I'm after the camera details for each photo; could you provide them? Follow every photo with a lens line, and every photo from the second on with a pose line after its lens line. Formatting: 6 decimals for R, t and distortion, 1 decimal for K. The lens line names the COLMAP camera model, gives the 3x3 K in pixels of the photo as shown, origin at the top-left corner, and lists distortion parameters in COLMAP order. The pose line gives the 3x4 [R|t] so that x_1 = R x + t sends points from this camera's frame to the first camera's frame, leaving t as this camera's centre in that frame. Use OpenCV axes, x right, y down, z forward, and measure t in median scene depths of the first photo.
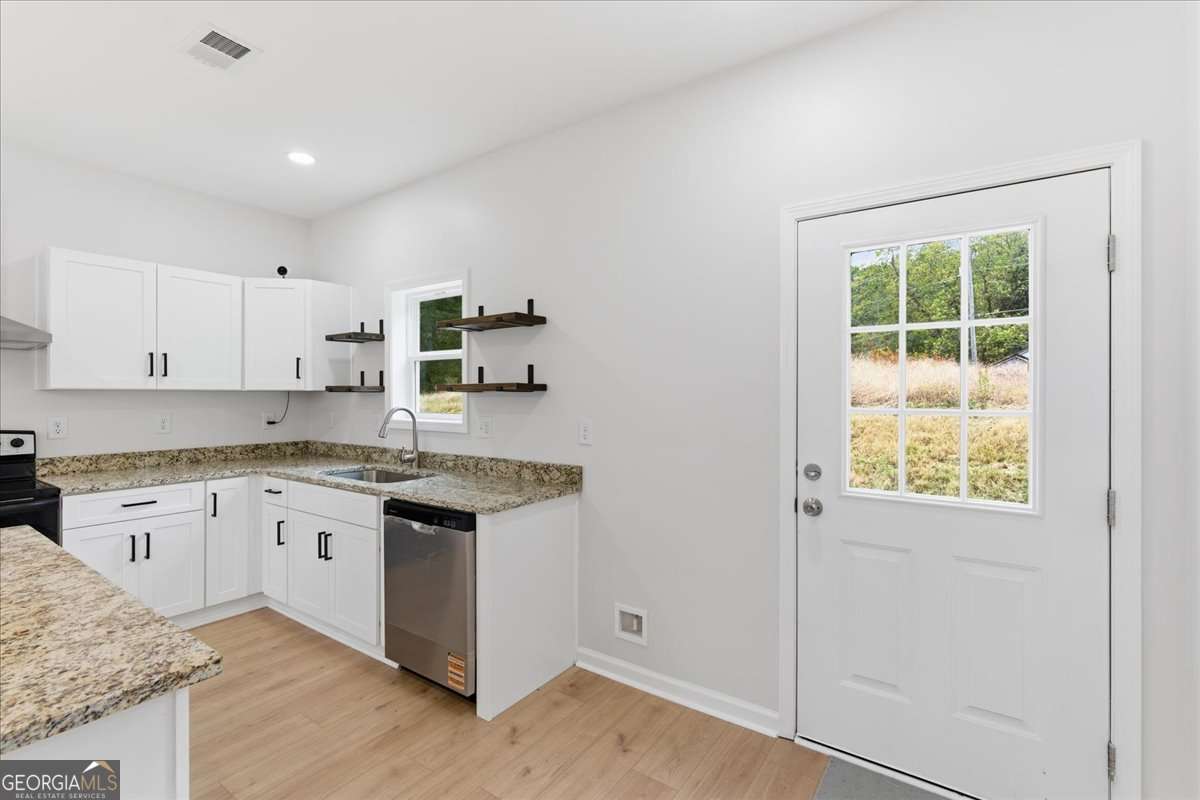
lens RADIAL K [[544.0, 0, 599.2], [0, 544.0, 395.2], [0, 0, 1]] dist [-0.000457, 0.000271]
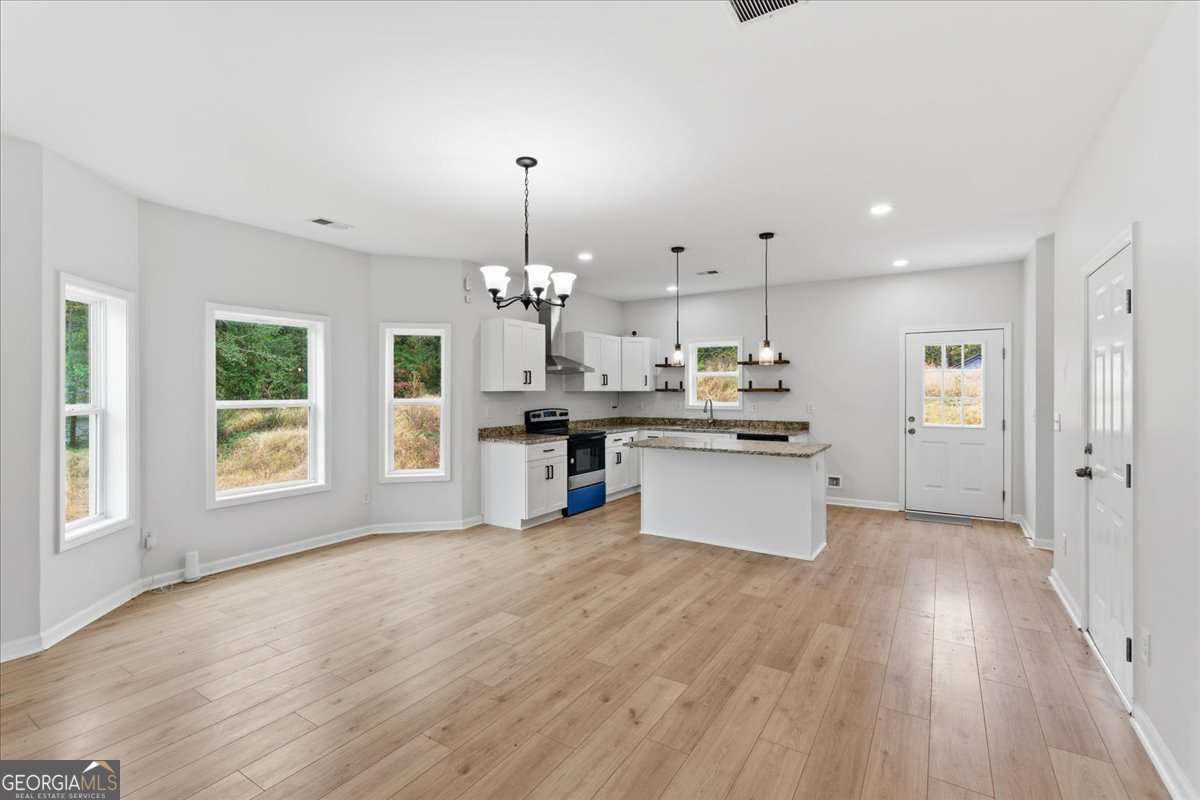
lens RADIAL K [[544.0, 0, 599.2], [0, 544.0, 395.2], [0, 0, 1]] dist [-0.000457, 0.000271]
pose [[0.999038, -0.003117, 0.043753, -0.934972], [0.002821, 0.999973, 0.006827, -0.008861], [-0.043773, -0.006697, 0.999019, -1.225642]]
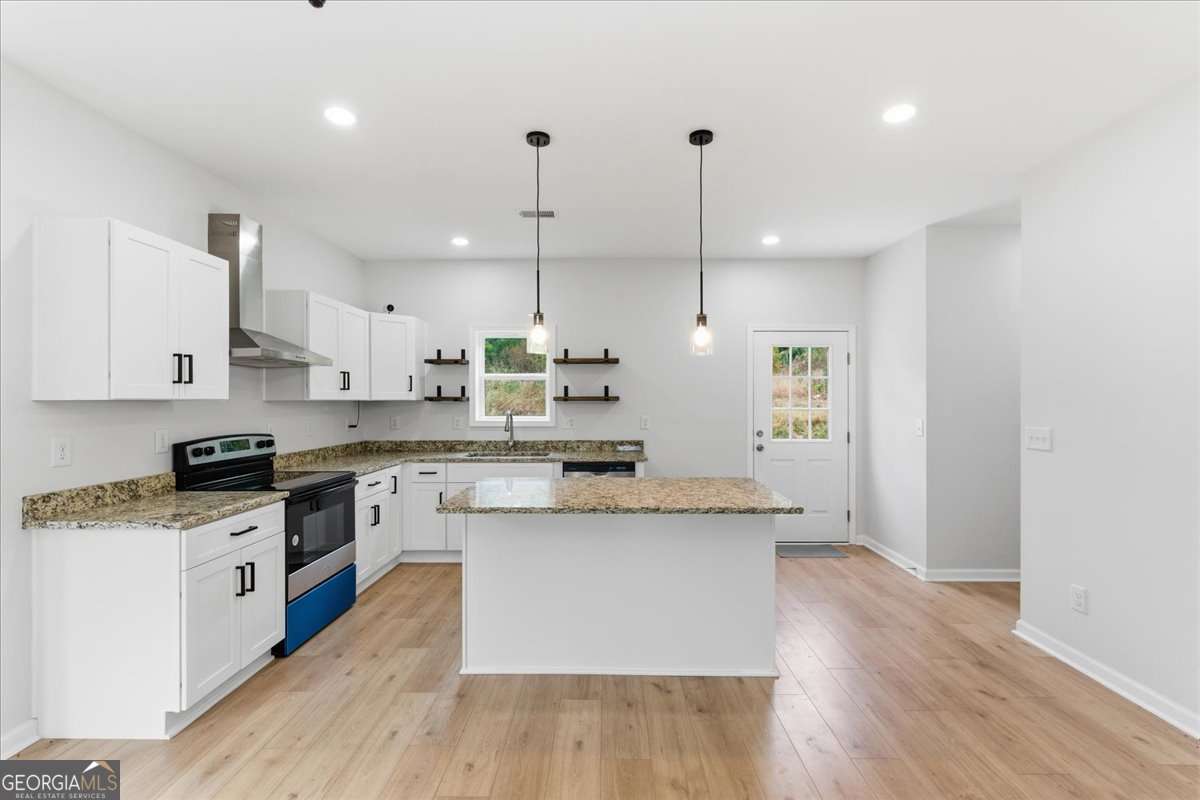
lens RADIAL K [[540.0, 0, 606.3], [0, 540.0, 400.8], [0, 0, 1]] dist [0.000290, 0.000380]
pose [[0.822654, -0.002604, 0.568537, -1.034227], [0.002555, 0.999996, 0.000883, -0.008450], [-0.568537, 0.000727, 0.822657, -0.410716]]
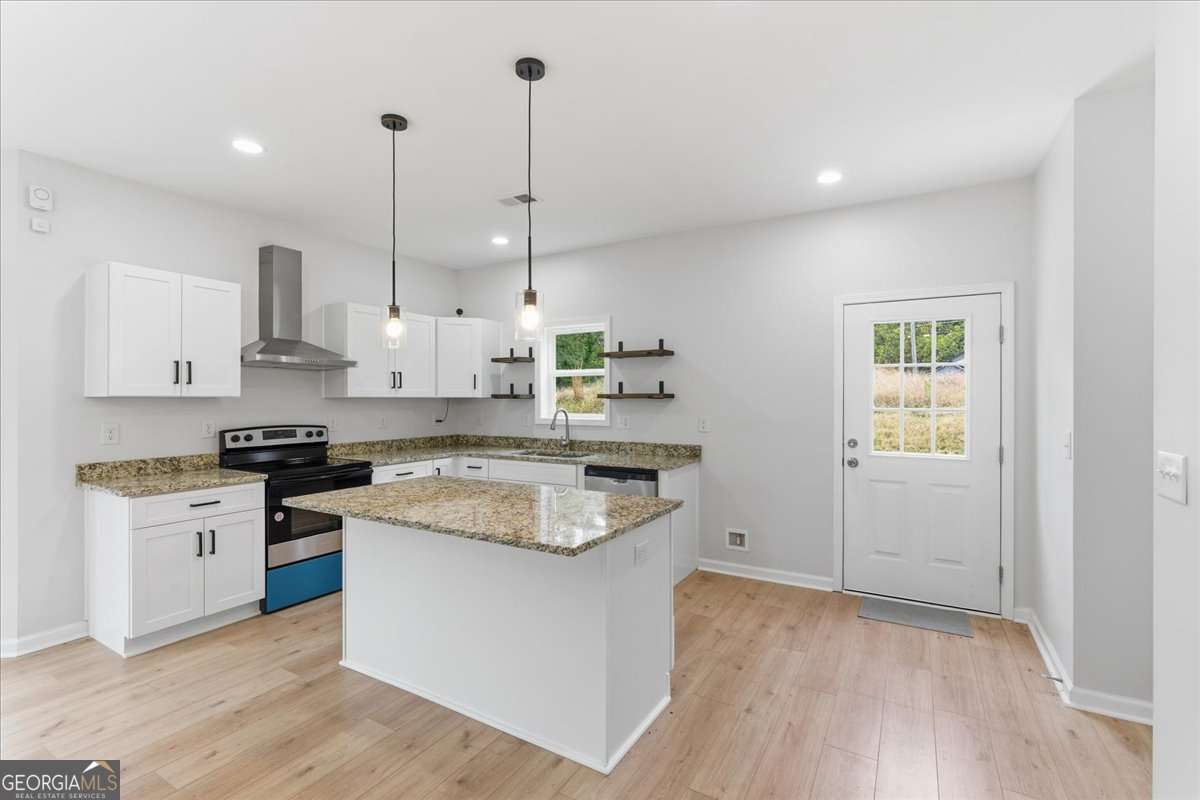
lens RADIAL K [[543.6, 0, 600.0], [0, 543.6, 400.0], [0, 0, 1]] dist [-0.000301, 0.000191]
pose [[0.996585, -0.001185, 0.082561, -0.393367], [0.000985, 0.999997, 0.002454, -0.006255], [-0.082564, -0.002364, 0.996583, -0.487313]]
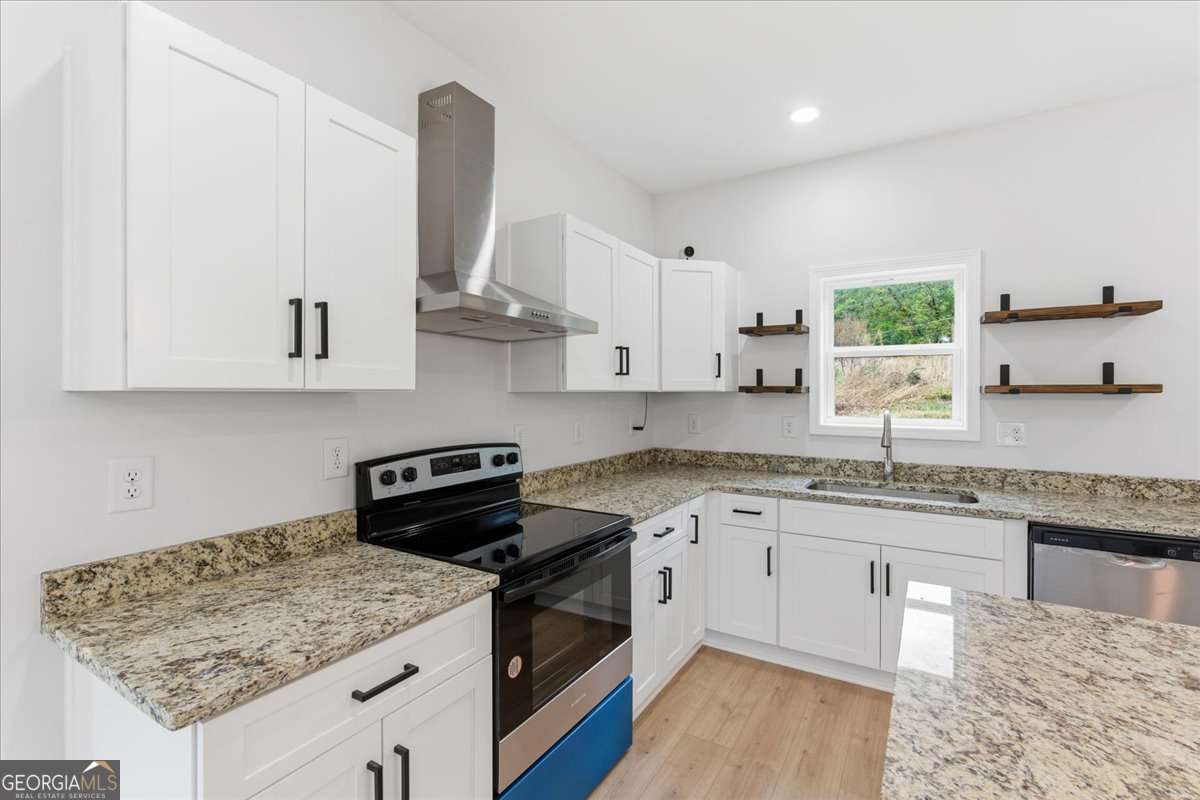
lens RADIAL K [[544.0, 0, 599.2], [0, 544.0, 395.2], [0, 0, 1]] dist [-0.000457, 0.000271]
pose [[0.997854, -0.001064, 0.065477, -0.903946], [0.000628, 0.999978, 0.006675, -0.009608], [-0.065483, -0.006620, 0.997832, 0.178591]]
